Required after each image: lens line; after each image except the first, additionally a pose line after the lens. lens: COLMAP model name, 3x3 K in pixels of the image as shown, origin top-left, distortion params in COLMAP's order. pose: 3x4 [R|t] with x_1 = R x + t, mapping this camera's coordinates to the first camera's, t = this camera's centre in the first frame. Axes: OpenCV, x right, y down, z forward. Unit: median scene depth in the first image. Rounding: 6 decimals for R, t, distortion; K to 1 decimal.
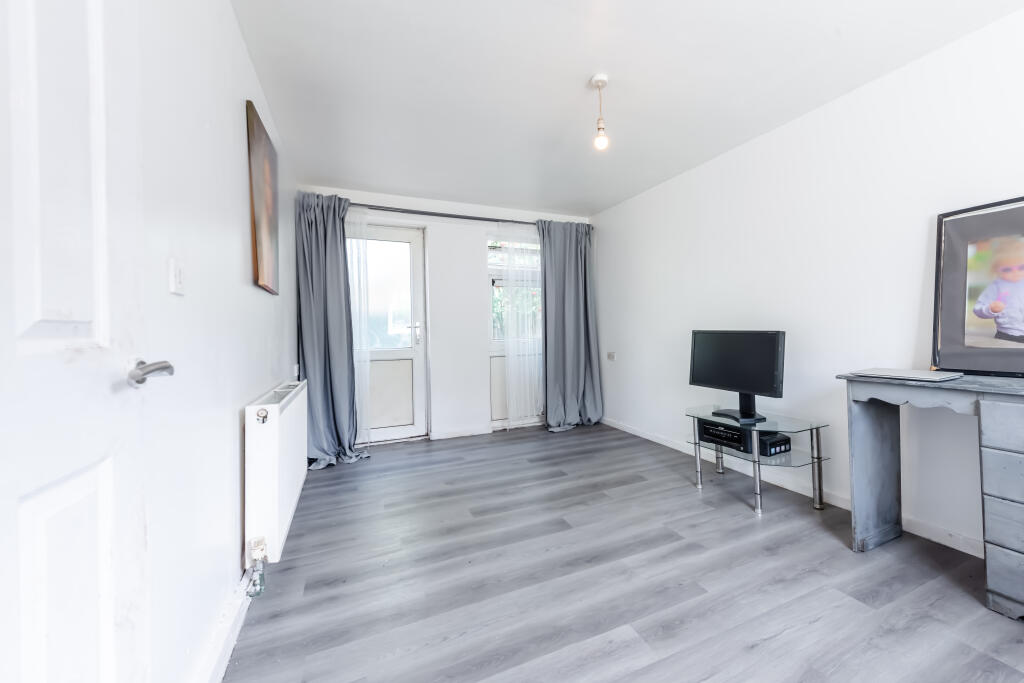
lens RADIAL K [[426.7, 0, 551.2], [0, 426.7, 332.4], [0, 0, 1]] dist [-0.002904, -0.000682]
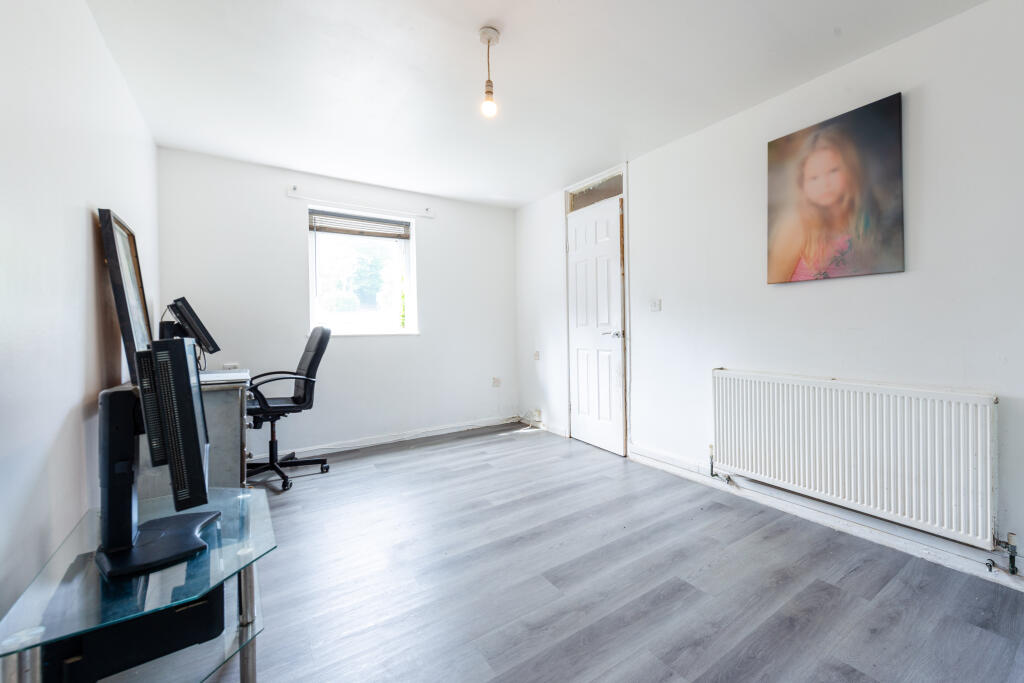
lens RADIAL K [[426.7, 0, 551.2], [0, 426.7, 332.4], [0, 0, 1]] dist [-0.002904, -0.000682]
pose [[-0.983909, 0.034195, -0.175366, 0.131286], [0.031996, 0.999370, 0.015349, -0.004964], [0.175780, 0.009491, -0.984384, 1.483103]]
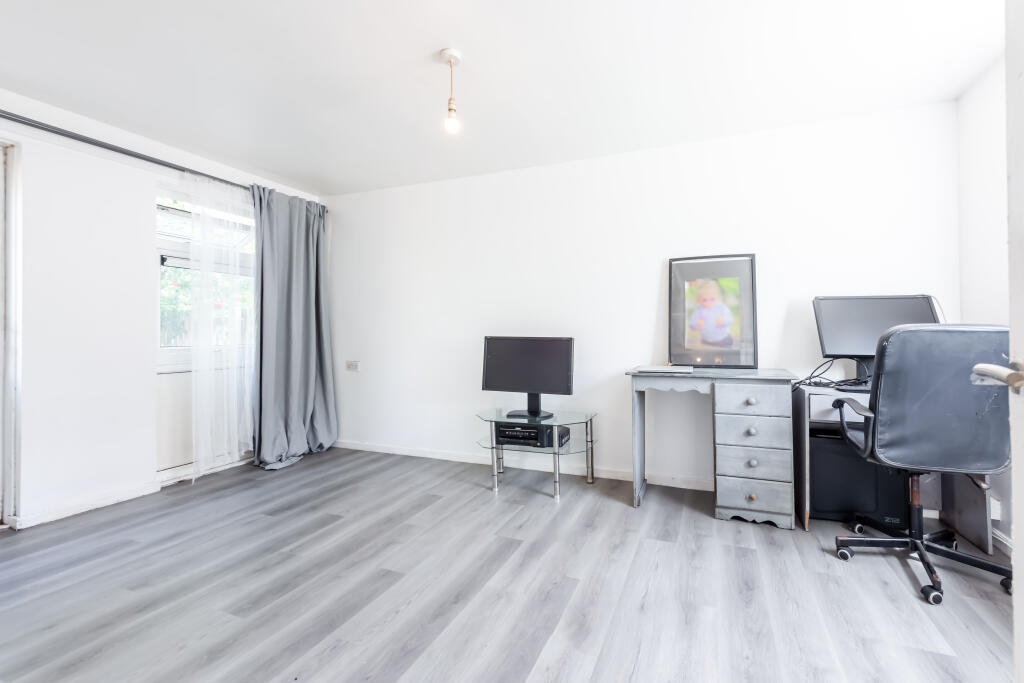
lens RADIAL K [[427.9, 0, 565.3], [0, 427.9, 330.2], [0, 0, 1]] dist [0.005336, -0.000661]
pose [[0.708565, 0.020871, 0.705337, -0.268573], [-0.006100, 0.999706, -0.023453, 0.003802], [-0.705620, 0.012316, 0.708484, 0.156160]]
